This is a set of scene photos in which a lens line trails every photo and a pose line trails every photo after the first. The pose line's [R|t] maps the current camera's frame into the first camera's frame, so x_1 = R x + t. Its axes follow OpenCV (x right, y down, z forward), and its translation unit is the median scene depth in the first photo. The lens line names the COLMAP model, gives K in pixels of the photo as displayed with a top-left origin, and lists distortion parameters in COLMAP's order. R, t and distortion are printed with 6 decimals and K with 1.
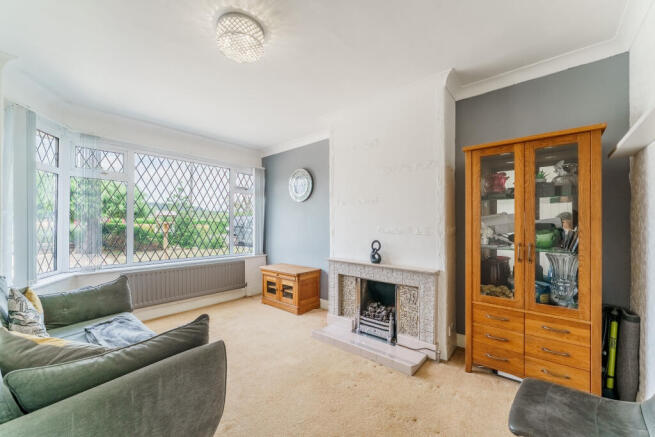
lens RADIAL K [[263.5, 0, 313.0], [0, 263.5, 227.6], [0, 0, 1]] dist [0.001818, 0.000123]
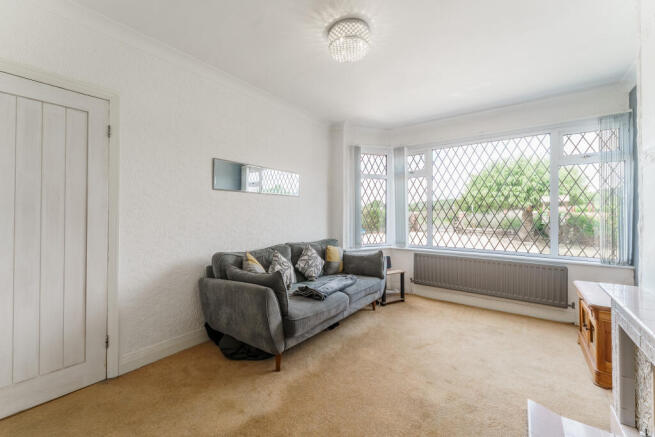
lens RADIAL K [[267.0, 0, 327.5], [0, 267.0, 218.5], [0, 0, 1]] dist [0.000155, 0.000026]
pose [[0.089343, 0.020148, -0.995797, 0.446633], [-0.010201, 0.999761, 0.019313, -0.003034], [0.995949, 0.008432, 0.089528, 0.443918]]
